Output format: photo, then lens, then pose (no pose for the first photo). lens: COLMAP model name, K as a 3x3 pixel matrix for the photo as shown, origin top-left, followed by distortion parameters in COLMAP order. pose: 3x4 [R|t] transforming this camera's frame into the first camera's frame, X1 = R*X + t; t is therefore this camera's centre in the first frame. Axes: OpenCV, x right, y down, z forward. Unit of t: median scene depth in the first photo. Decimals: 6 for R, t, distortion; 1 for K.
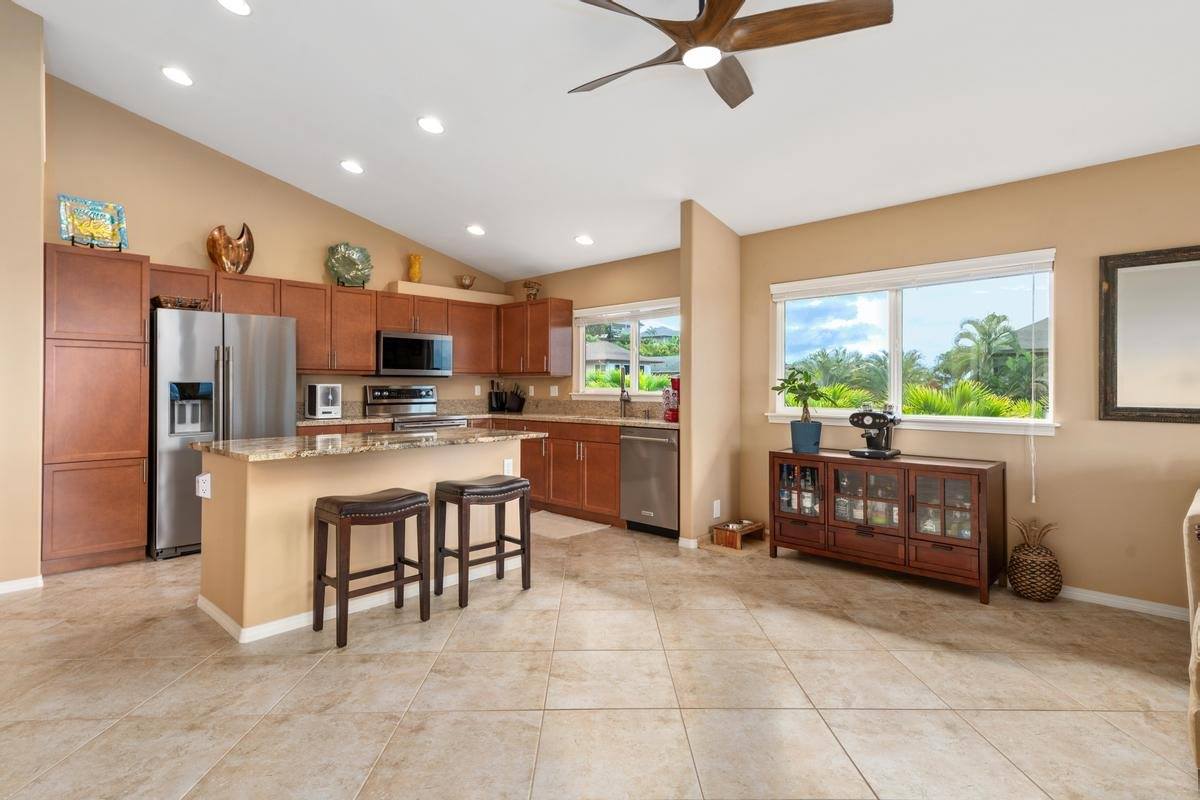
lens RADIAL K [[624.3, 0, 604.5], [0, 624.3, 378.8], [0, 0, 1]] dist [0.045488, -0.017792]
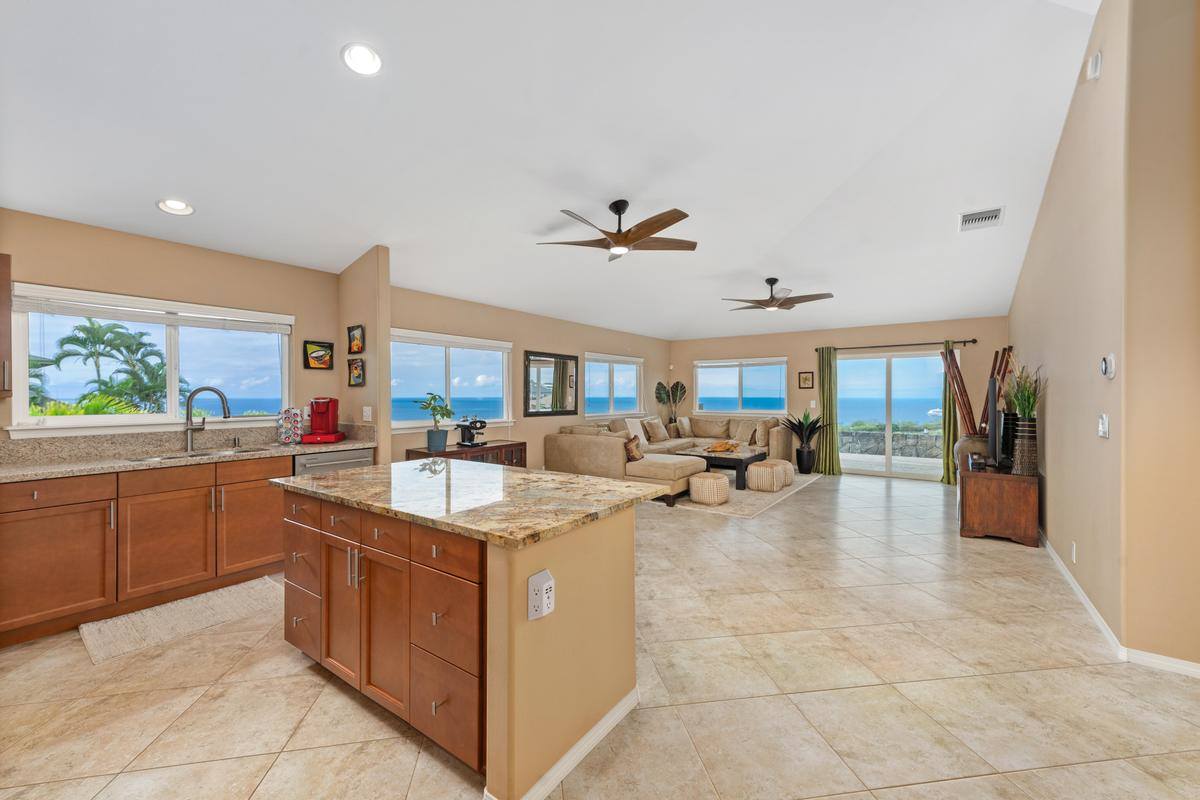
lens RADIAL K [[475.6, 0, 613.5], [0, 475.6, 400.7], [0, 0, 1]] dist [-0.000483, -0.000026]
pose [[-0.168780, -0.006814, 0.985630, -0.753994], [-0.004563, 0.999971, 0.006132, -0.008417], [-0.985643, -0.003462, -0.168806, 0.706589]]
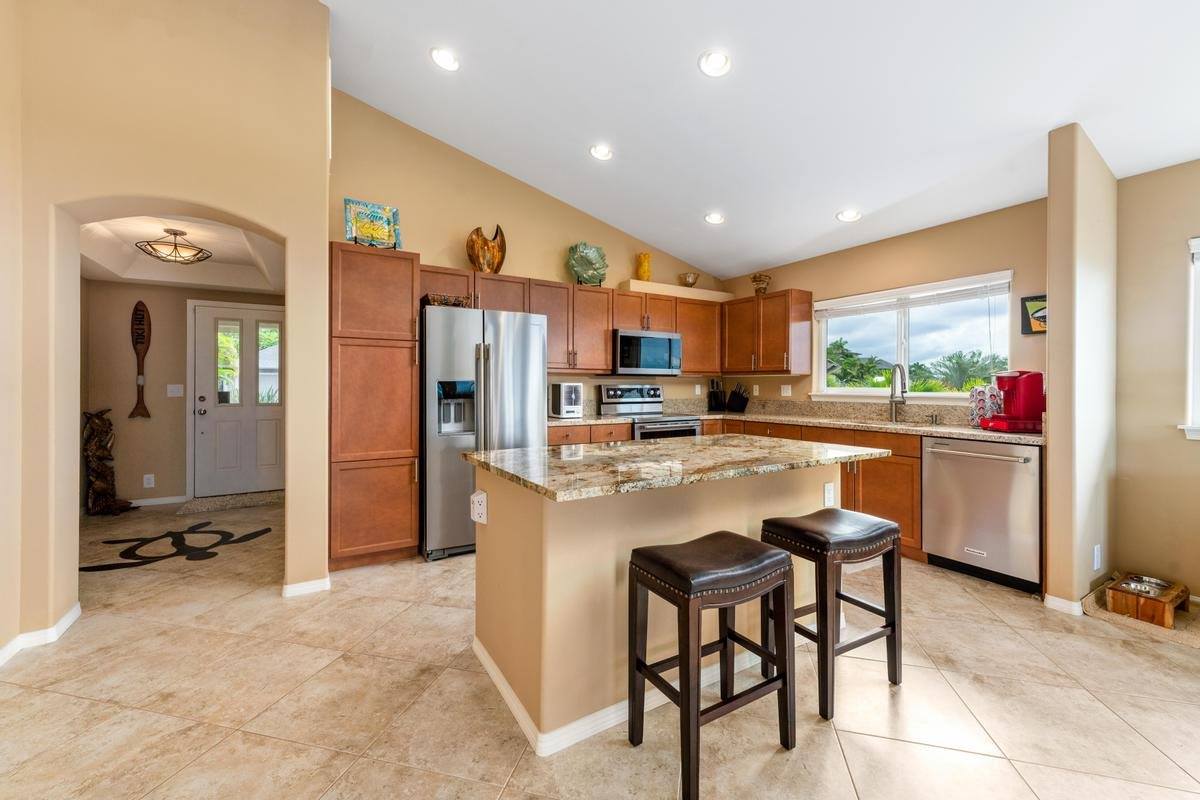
lens RADIAL K [[480.2, 0, 592.5], [0, 480.2, 382.2], [0, 0, 1]] dist [0.001256, 0.000138]
pose [[0.964342, -0.000034, -0.264657, -0.232042], [0.001459, 0.999985, 0.005189, 0.003554], [0.264653, -0.005390, 0.964329, 0.314909]]
